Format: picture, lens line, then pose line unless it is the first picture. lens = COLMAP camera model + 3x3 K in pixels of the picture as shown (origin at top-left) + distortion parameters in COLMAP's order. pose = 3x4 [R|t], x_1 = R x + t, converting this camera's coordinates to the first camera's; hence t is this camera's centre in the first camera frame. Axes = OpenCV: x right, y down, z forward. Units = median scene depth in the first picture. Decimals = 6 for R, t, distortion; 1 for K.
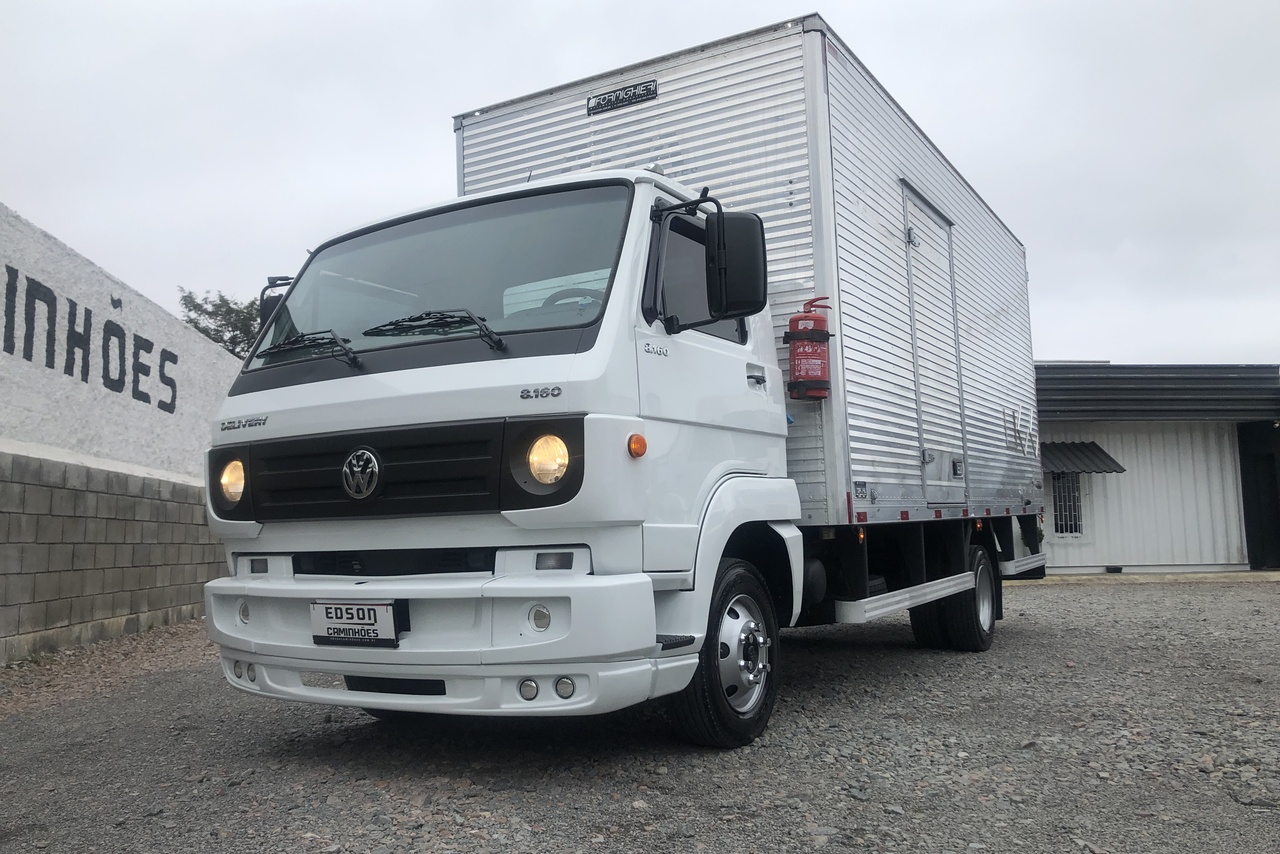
lens RADIAL K [[1044.5, 0, 630.3], [0, 1044.5, 412.3], [0, 0, 1]] dist [0.094432, -0.332112]
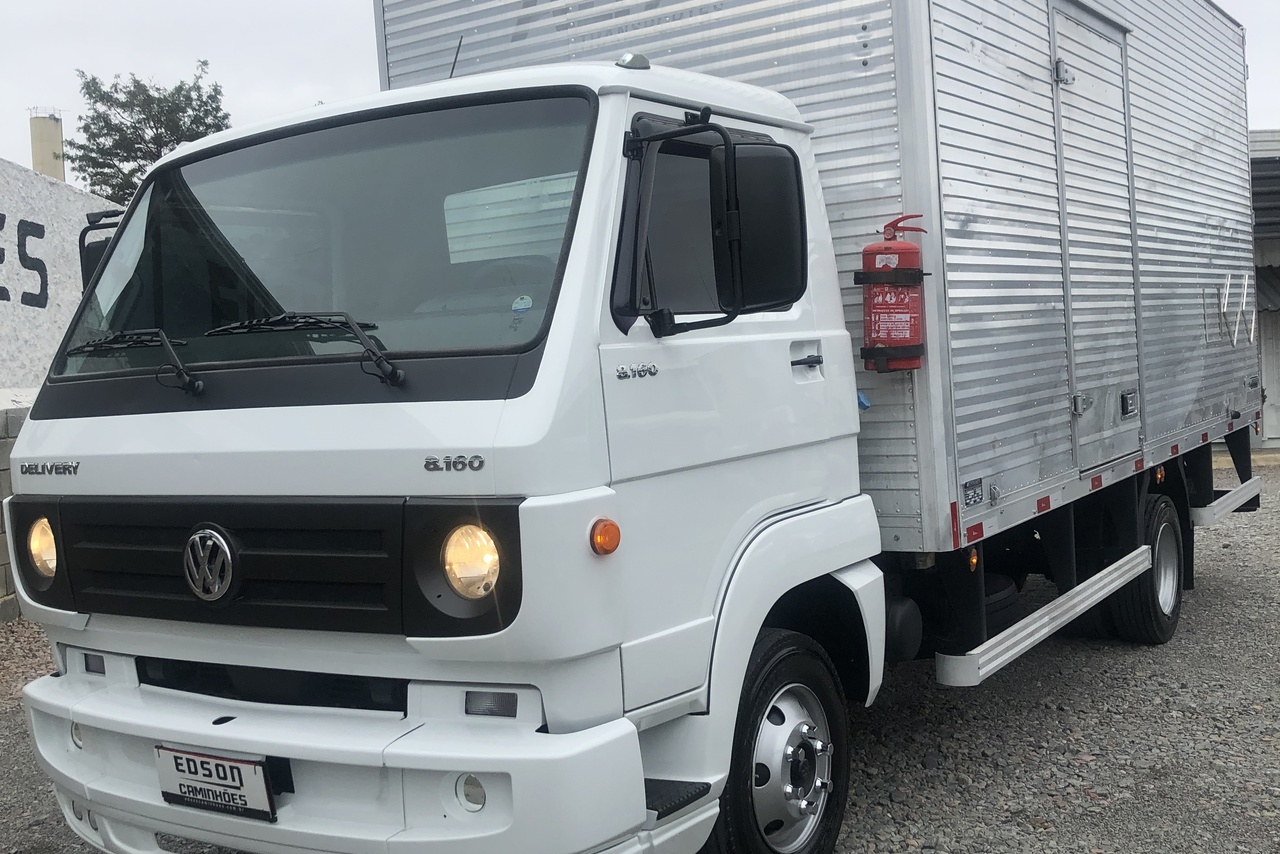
lens RADIAL K [[1392.1, 0, 640.0], [0, 1392.1, 427.0], [0, 0, 1]] dist [0.075650, -0.214141]
pose [[0.998136, -0.030904, -0.052625, 0.064131], [0.038992, 0.986288, 0.160363, -0.146911], [0.046948, -0.162116, 0.985654, 0.125658]]
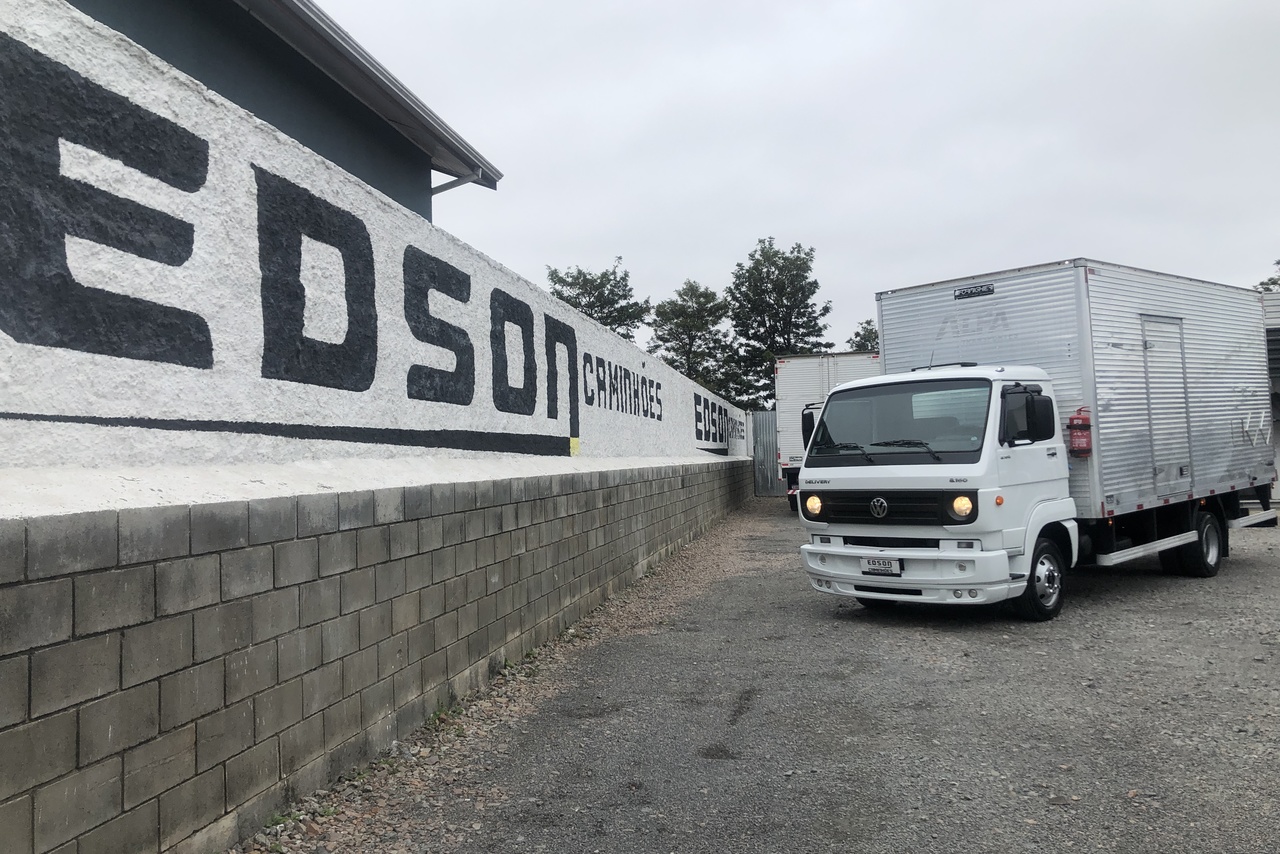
lens RADIAL K [[1030.5, 0, 607.4], [0, 1030.5, 421.0], [0, 0, 1]] dist [0.004195, 0.000754]
pose [[0.955247, -0.028352, -0.294447, -0.133157], [0.055491, 0.994900, 0.084226, -0.350647], [0.290557, -0.096796, 0.951949, -1.352430]]
